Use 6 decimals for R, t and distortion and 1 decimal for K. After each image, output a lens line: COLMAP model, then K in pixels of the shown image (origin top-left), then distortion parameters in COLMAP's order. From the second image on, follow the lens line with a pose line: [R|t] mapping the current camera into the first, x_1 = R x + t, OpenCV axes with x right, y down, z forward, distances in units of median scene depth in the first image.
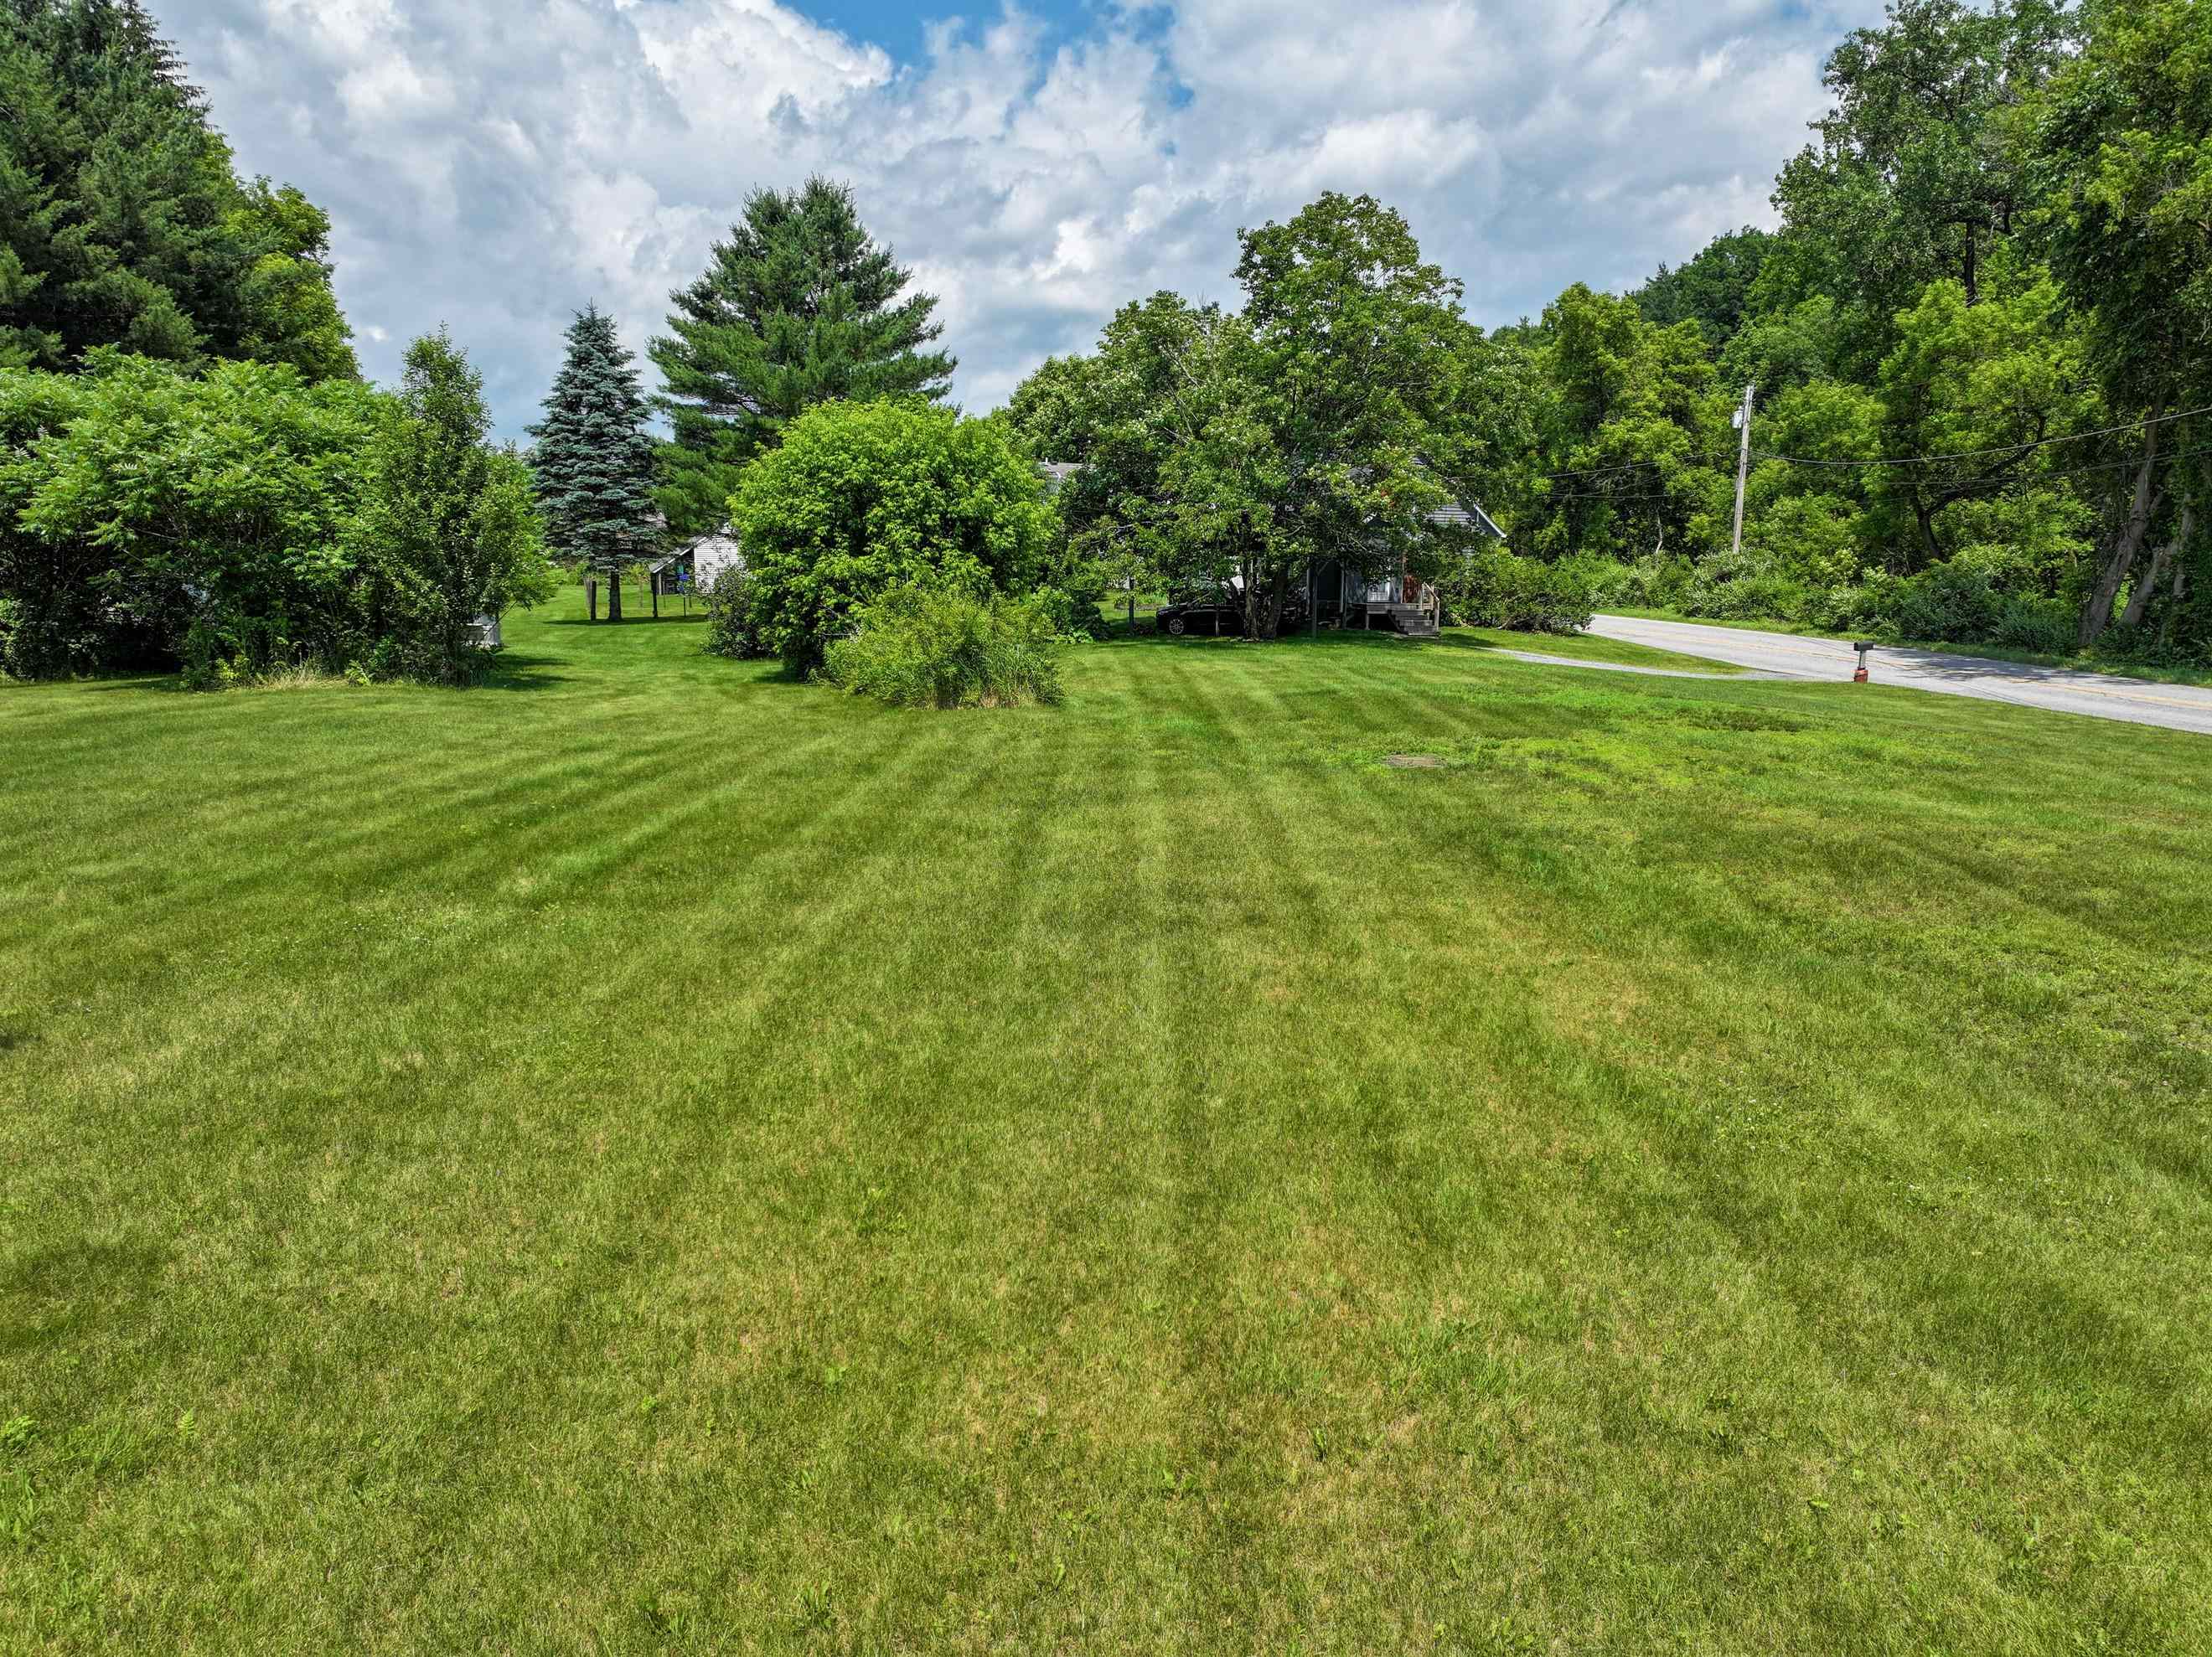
lens RADIAL K [[1572.2, 0, 1106.0], [0, 1572.2, 828.5], [0, 0, 1]] dist [0.005996, 0.002195]
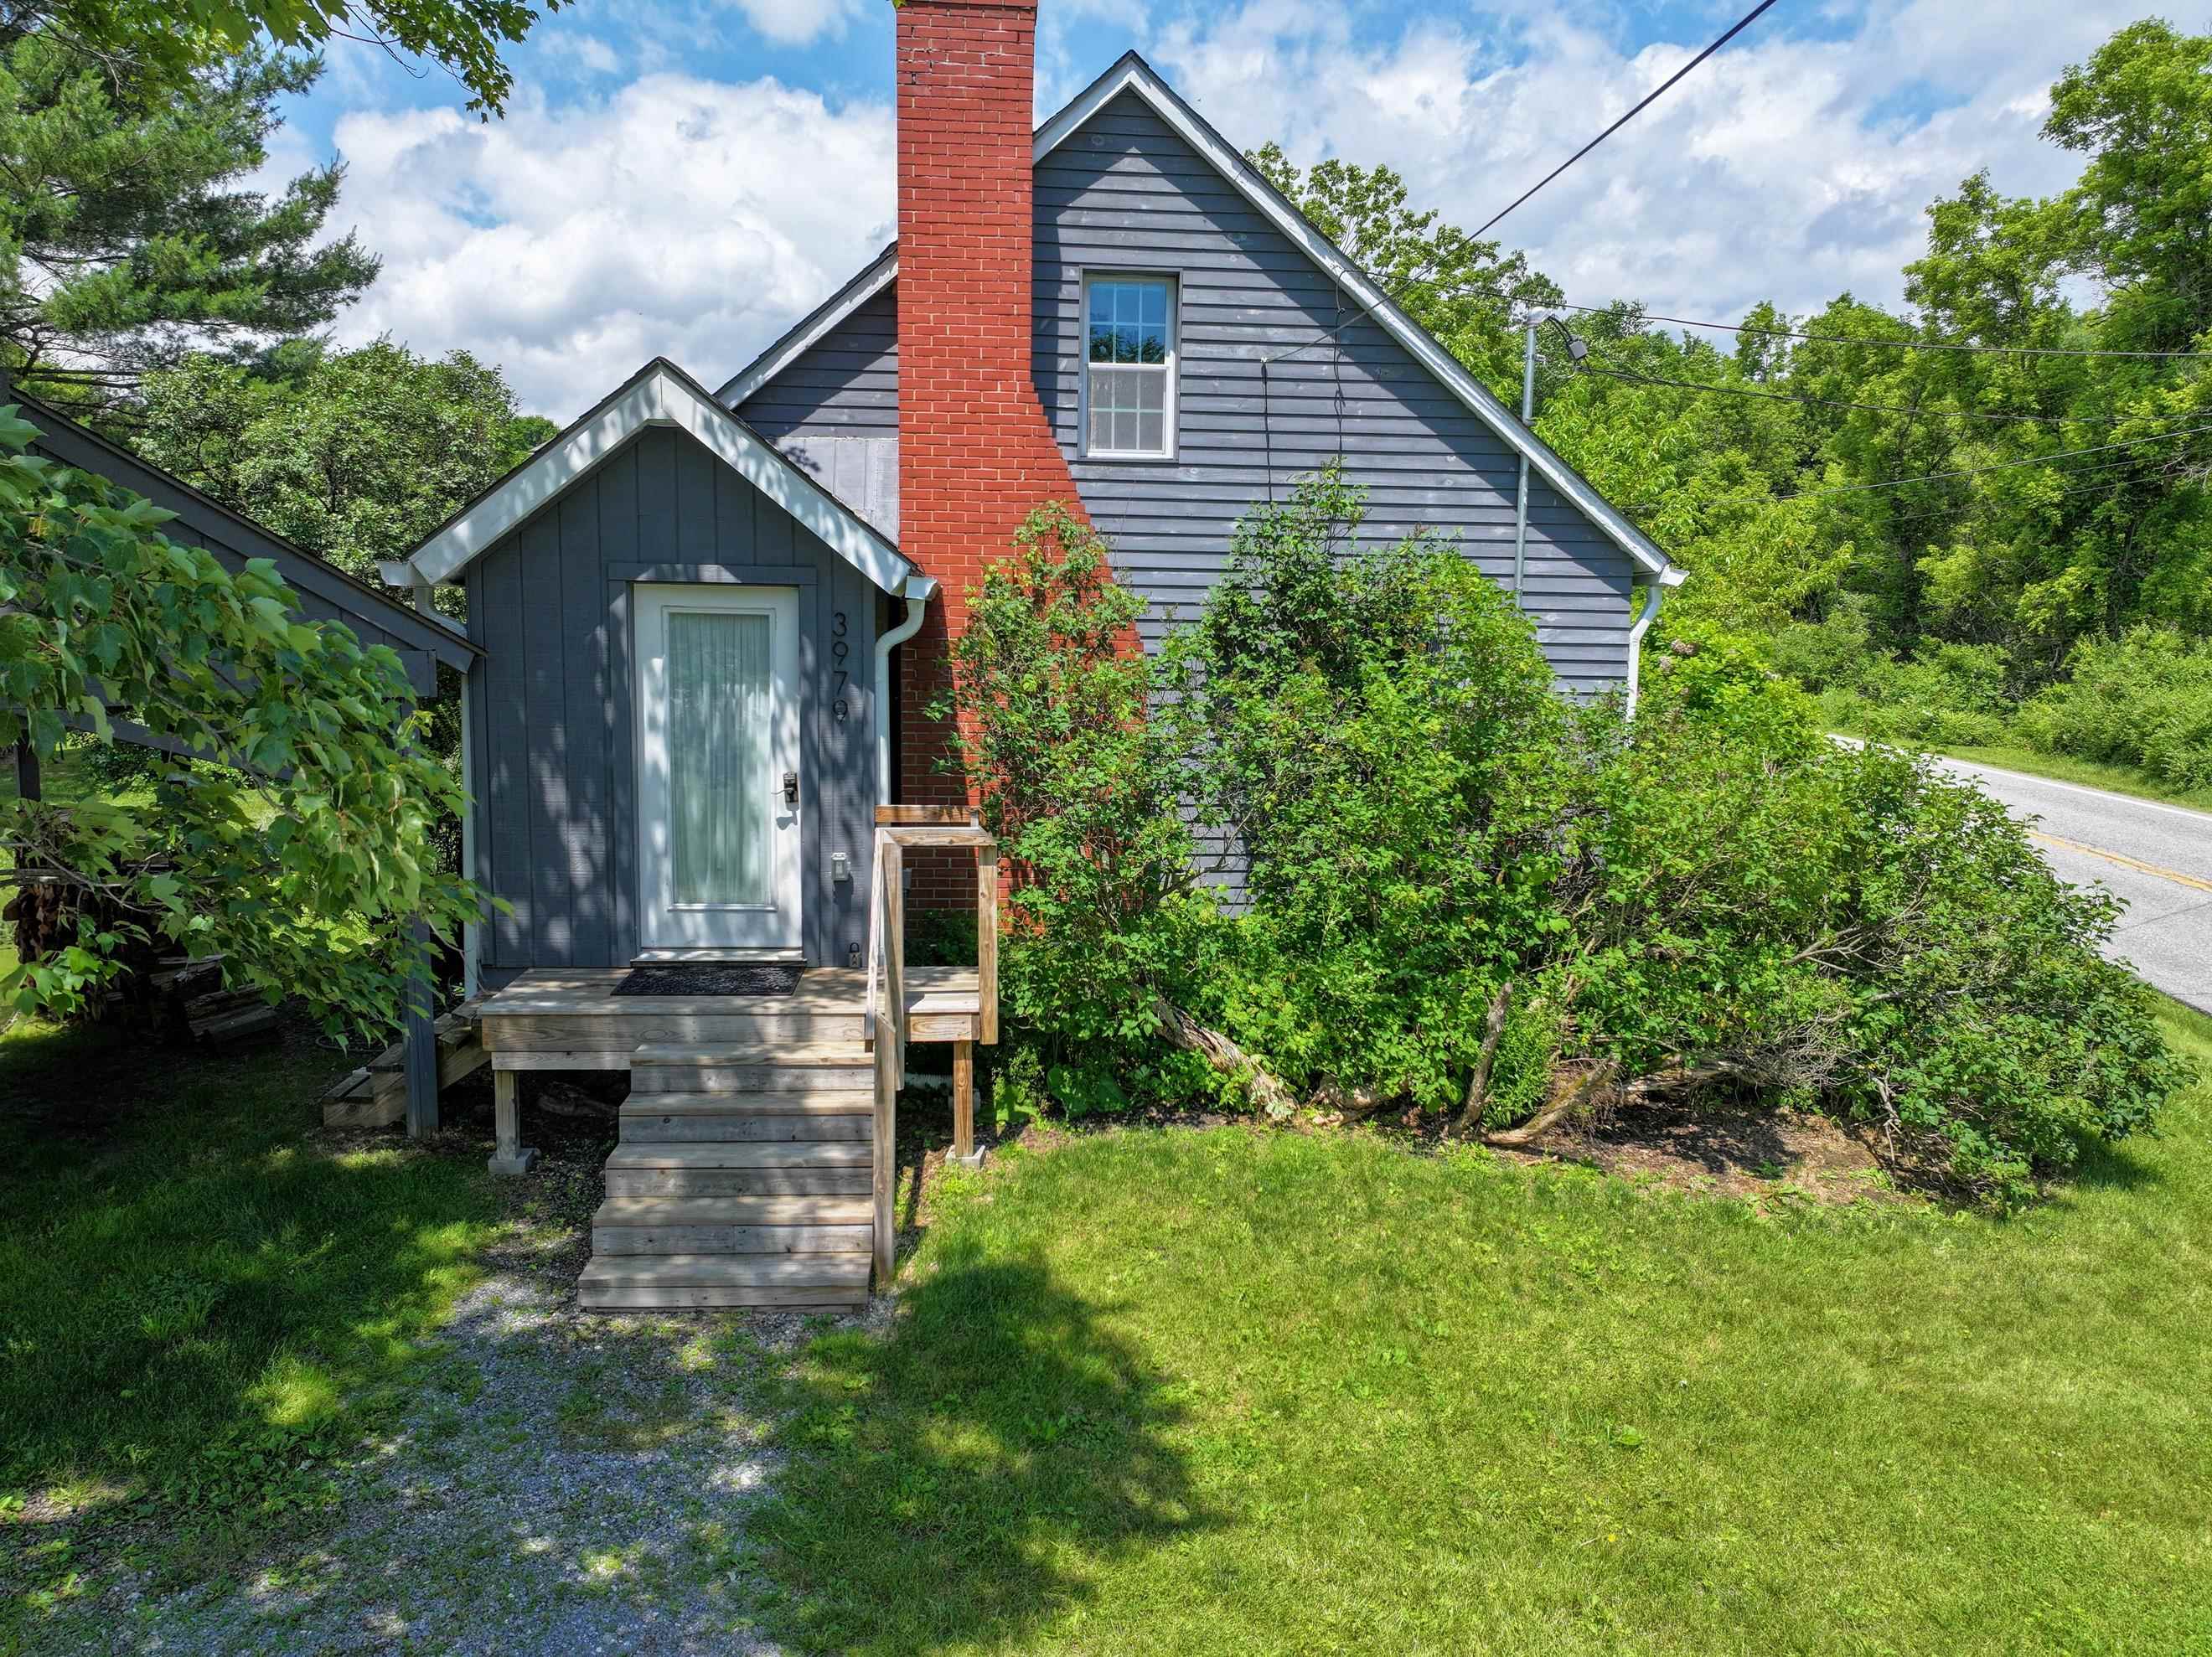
lens RADIAL K [[1572.2, 0, 1106.0], [0, 1572.2, 828.5], [0, 0, 1]] dist [0.005996, 0.002195]
pose [[0.957981, 0.040962, -0.283891, 0.155511], [-0.052651, 0.998045, -0.033663, -0.092539], [0.281958, 0.047196, 0.958265, 0.506750]]
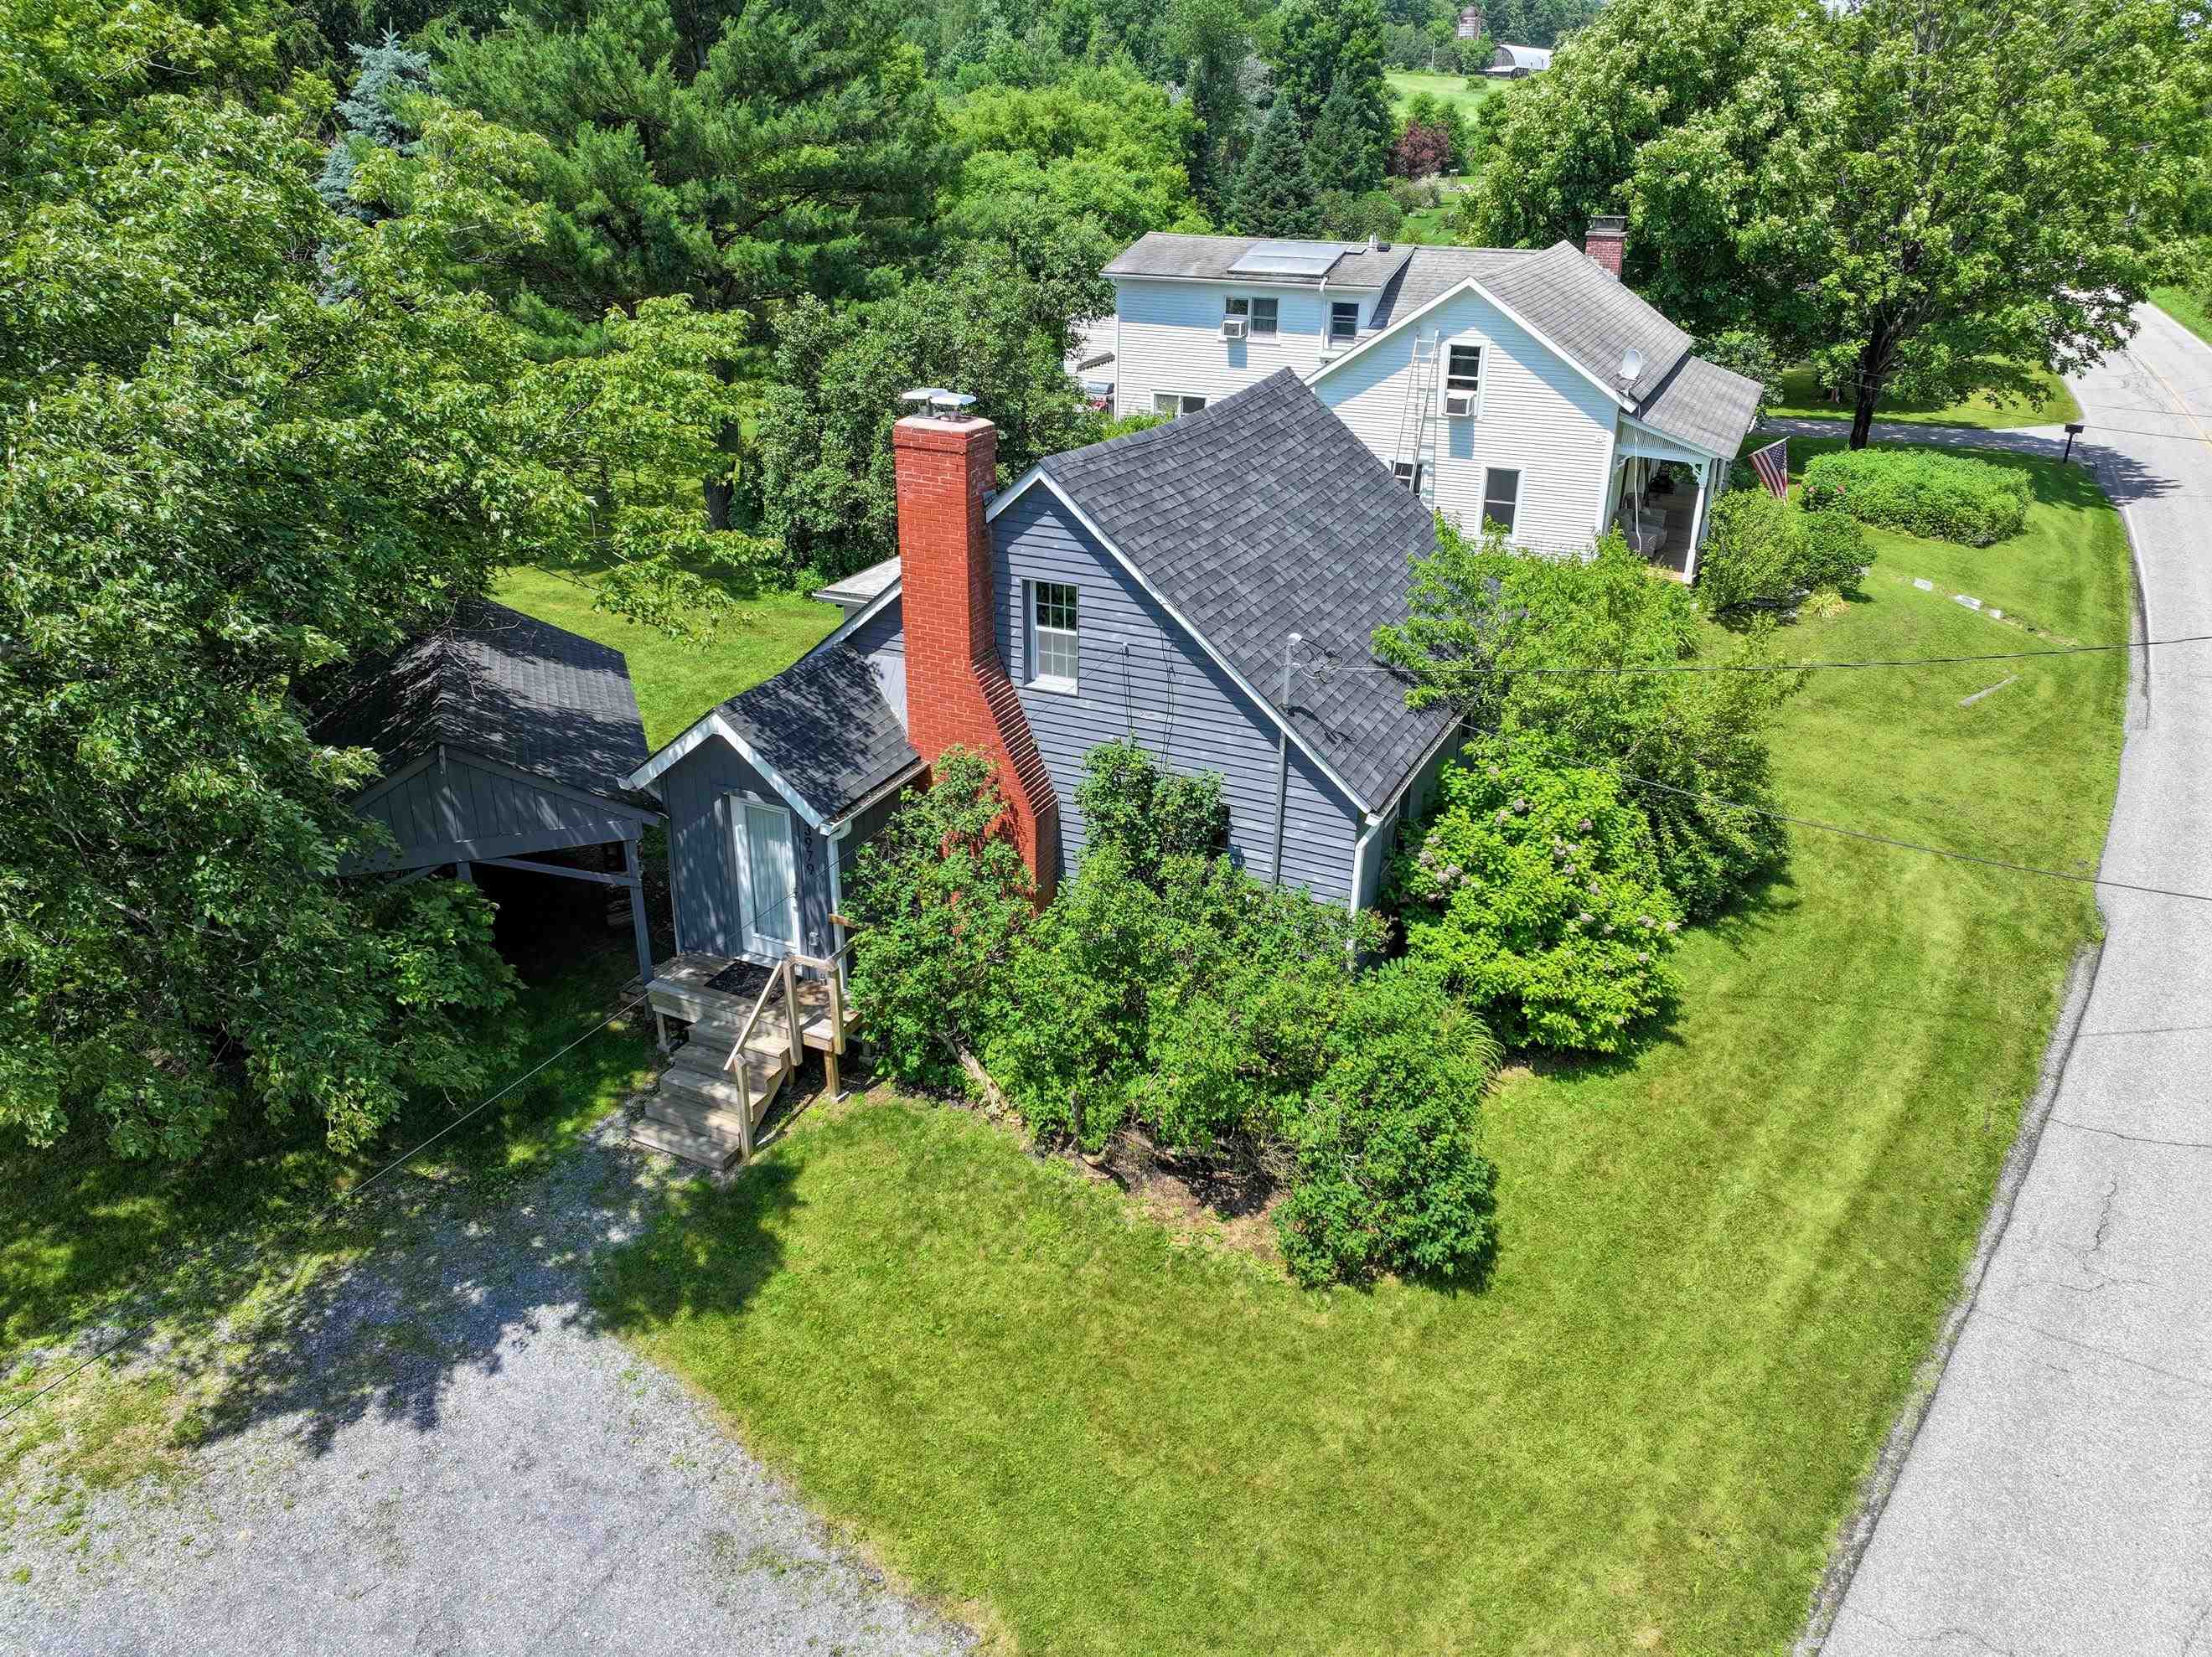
lens RADIAL K [[1558.9, 0, 1093.2], [0, 1558.9, 825.4], [0, 0, 1]] dist [-0.000741, -0.001746]
pose [[0.685575, 0.301901, -0.662452, 0.261688], [-0.123335, 0.944971, 0.303014, -0.170122], [0.717478, -0.126035, 0.685084, 0.489139]]
